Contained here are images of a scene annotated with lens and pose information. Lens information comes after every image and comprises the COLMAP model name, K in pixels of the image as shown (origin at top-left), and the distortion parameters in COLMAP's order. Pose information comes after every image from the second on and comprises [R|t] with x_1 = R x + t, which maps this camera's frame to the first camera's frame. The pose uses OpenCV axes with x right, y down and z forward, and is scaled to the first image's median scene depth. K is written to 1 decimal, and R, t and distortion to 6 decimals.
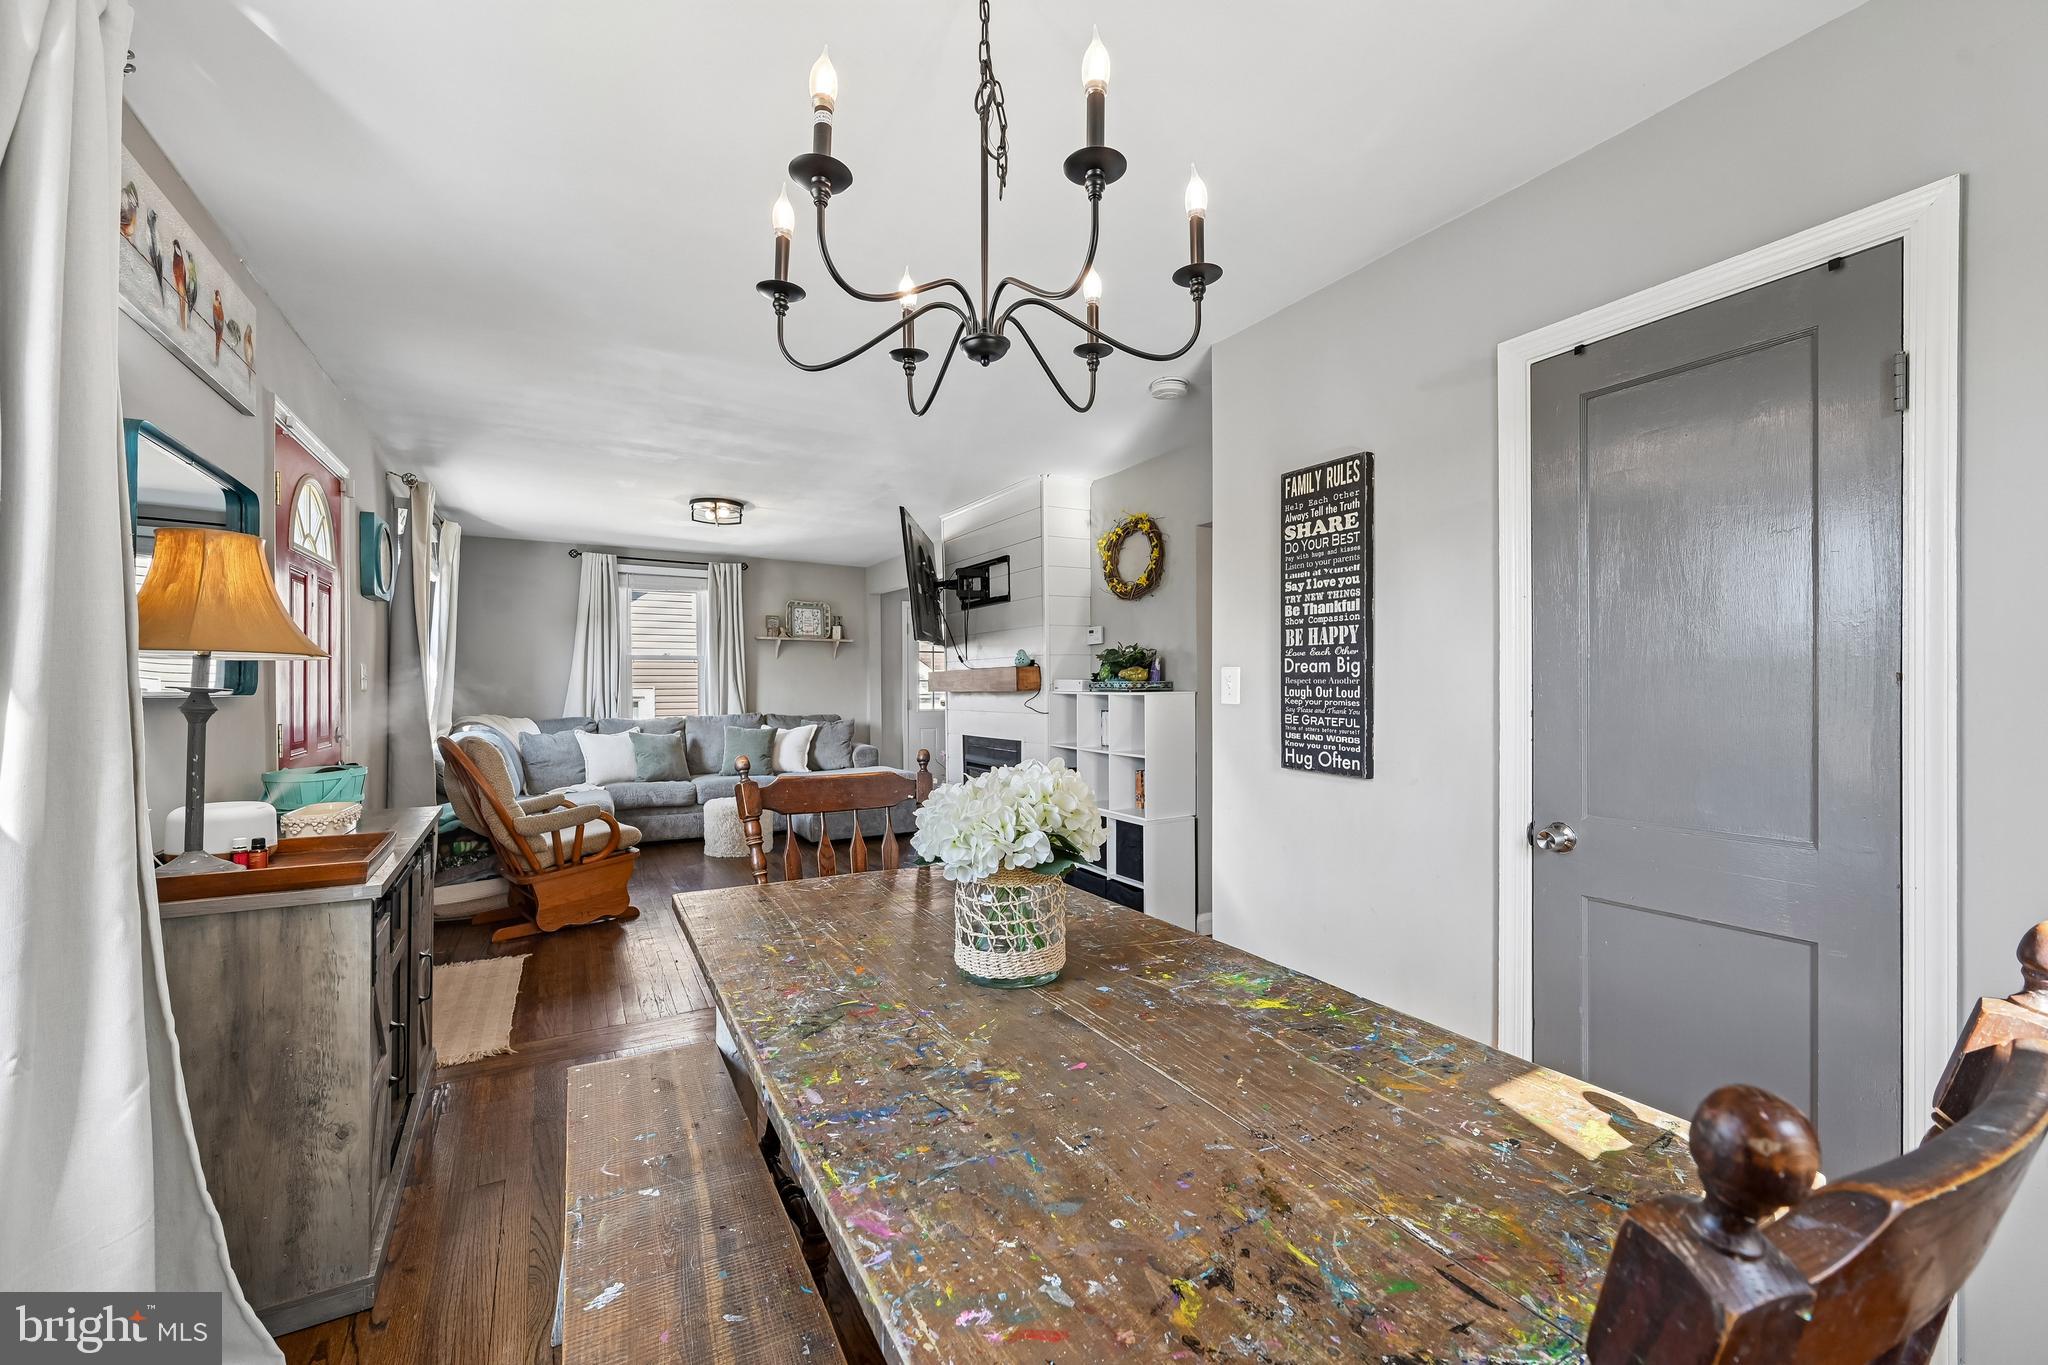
lens RADIAL K [[806.5, 0, 1036.8], [0, 806.5, 694.5], [0, 0, 1]] dist [-0.001615, -0.000368]
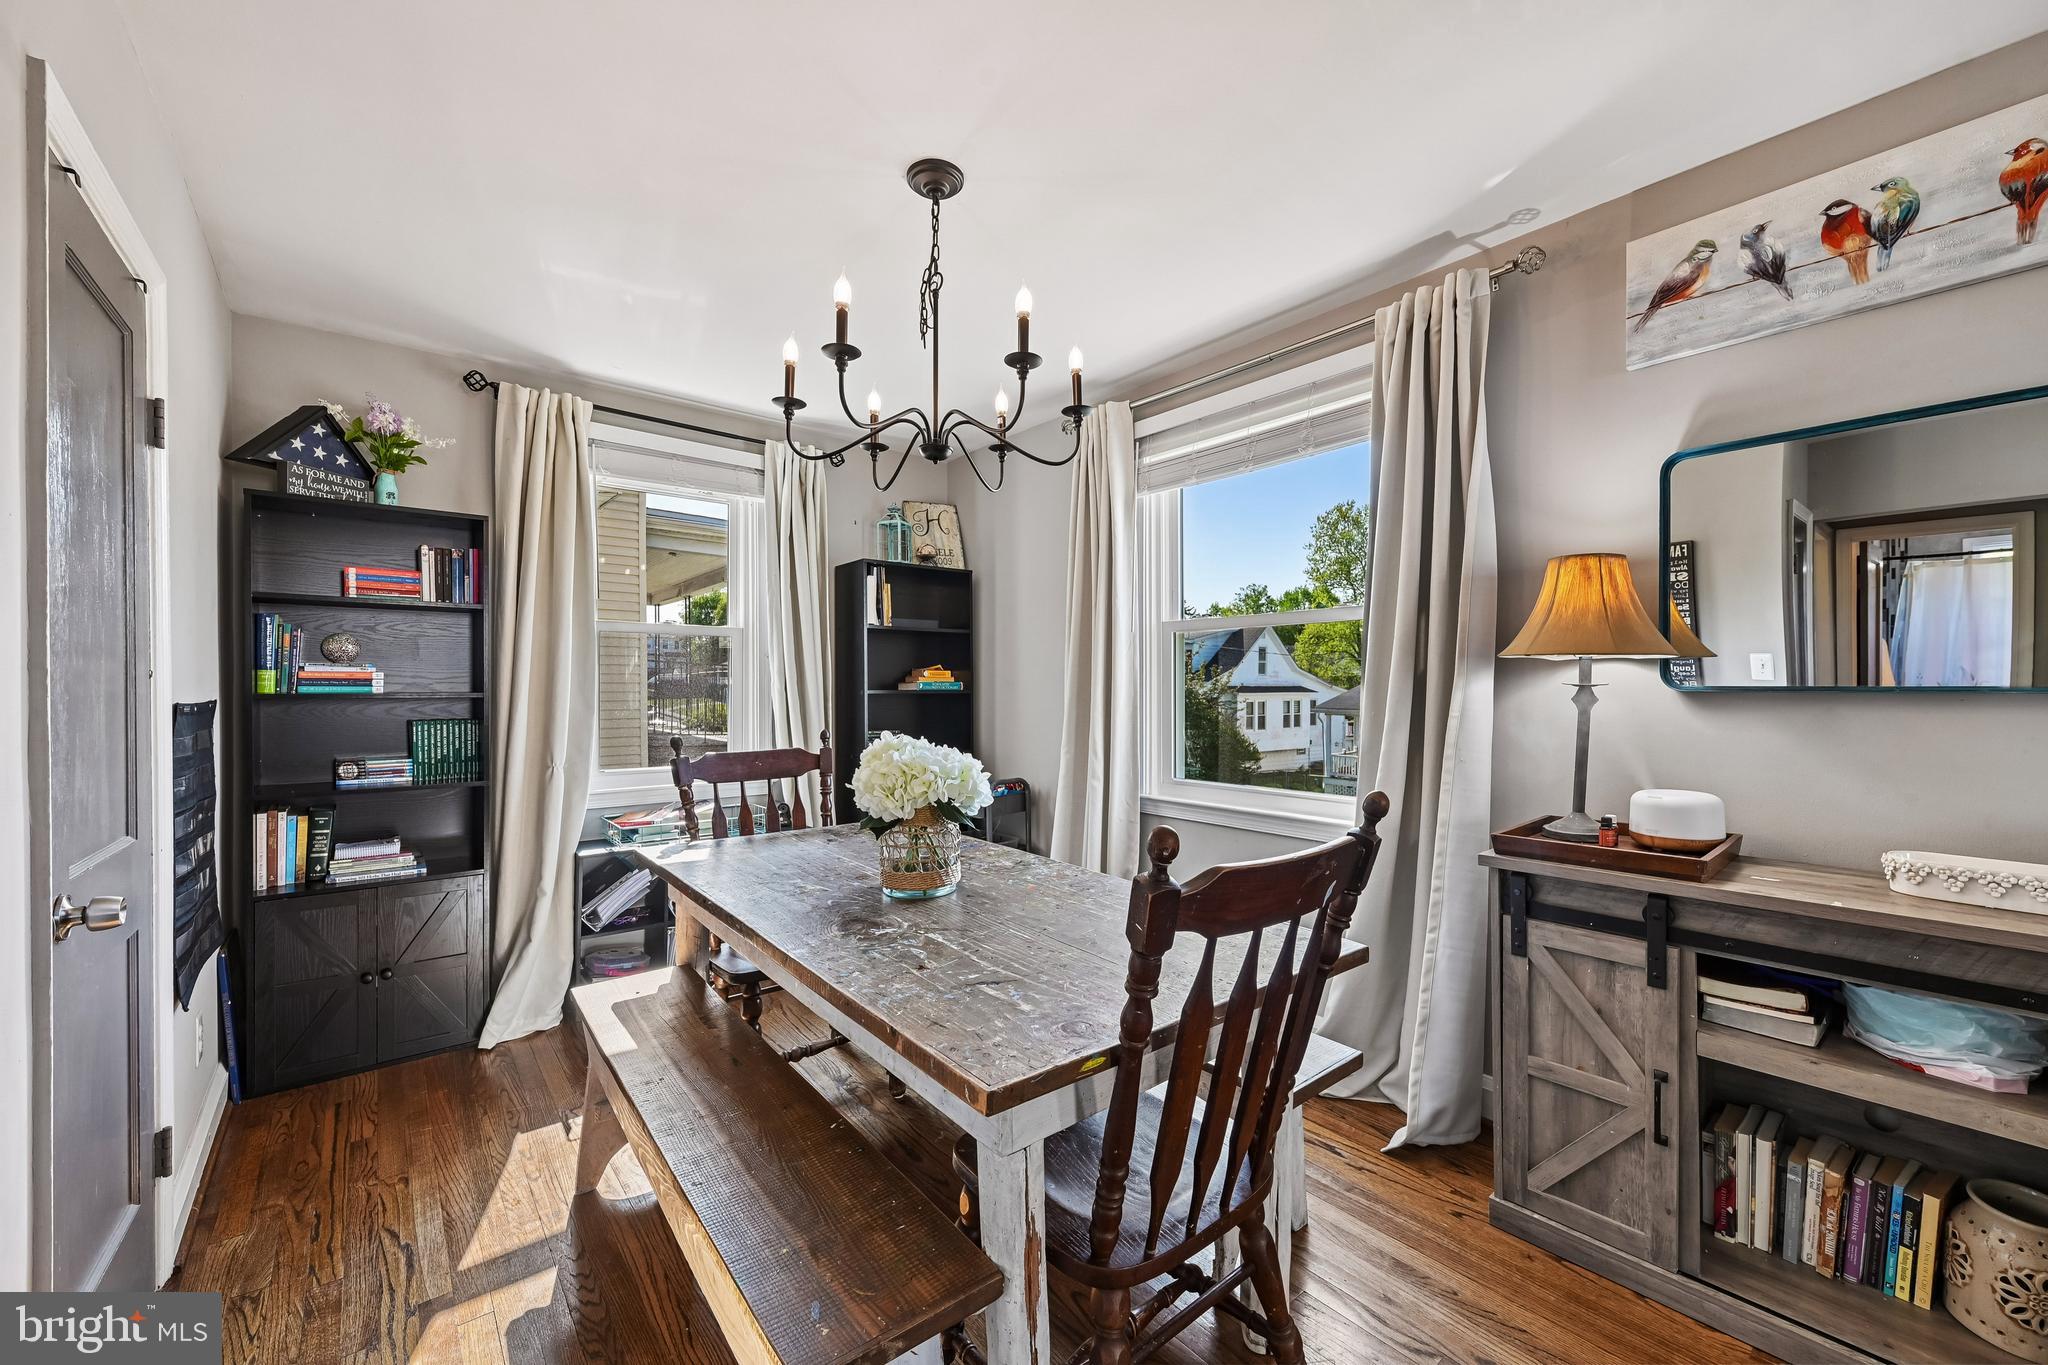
lens RADIAL K [[806.5, 0, 1035.3], [0, 806.5, 694.0], [0, 0, 1]] dist [-0.001615, -0.000368]
pose [[-0.988345, 0.002563, -0.152209, -0.008864], [-0.000072, 0.999850, 0.017299, -0.008328], [0.152230, 0.017108, -0.988197, 1.319353]]
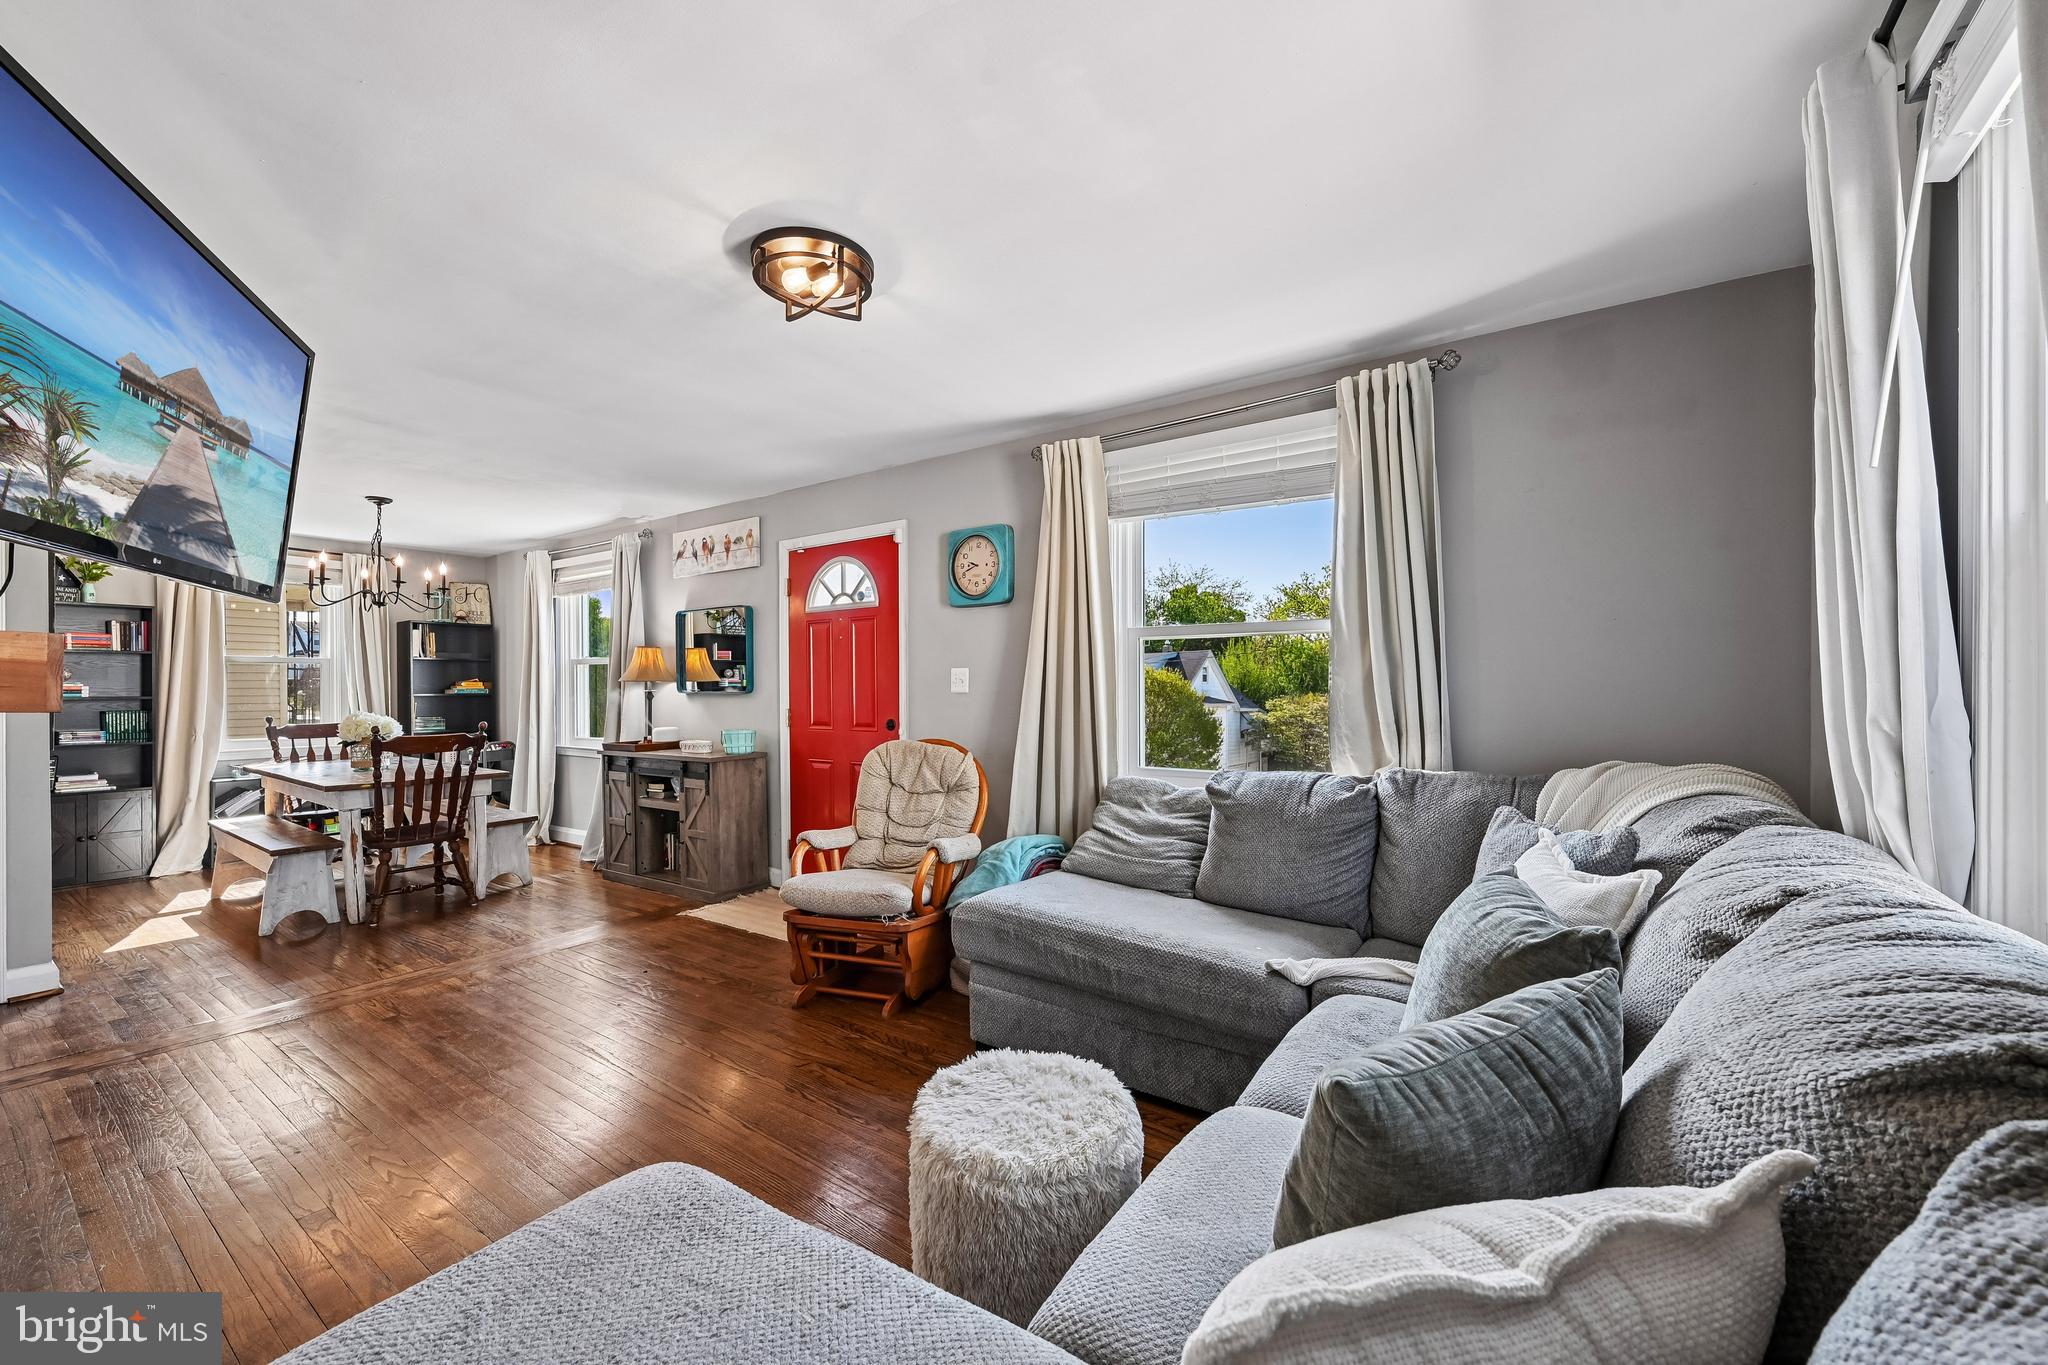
lens RADIAL K [[806.5, 0, 1039.1], [0, 806.5, 693.7], [0, 0, 1]] dist [-0.001615, -0.000368]
pose [[-0.908819, 0.007024, -0.417131, -0.701505], [0.000633, 0.999880, 0.015459, -0.030712], [0.417190, 0.013786, -0.908715, 3.089538]]
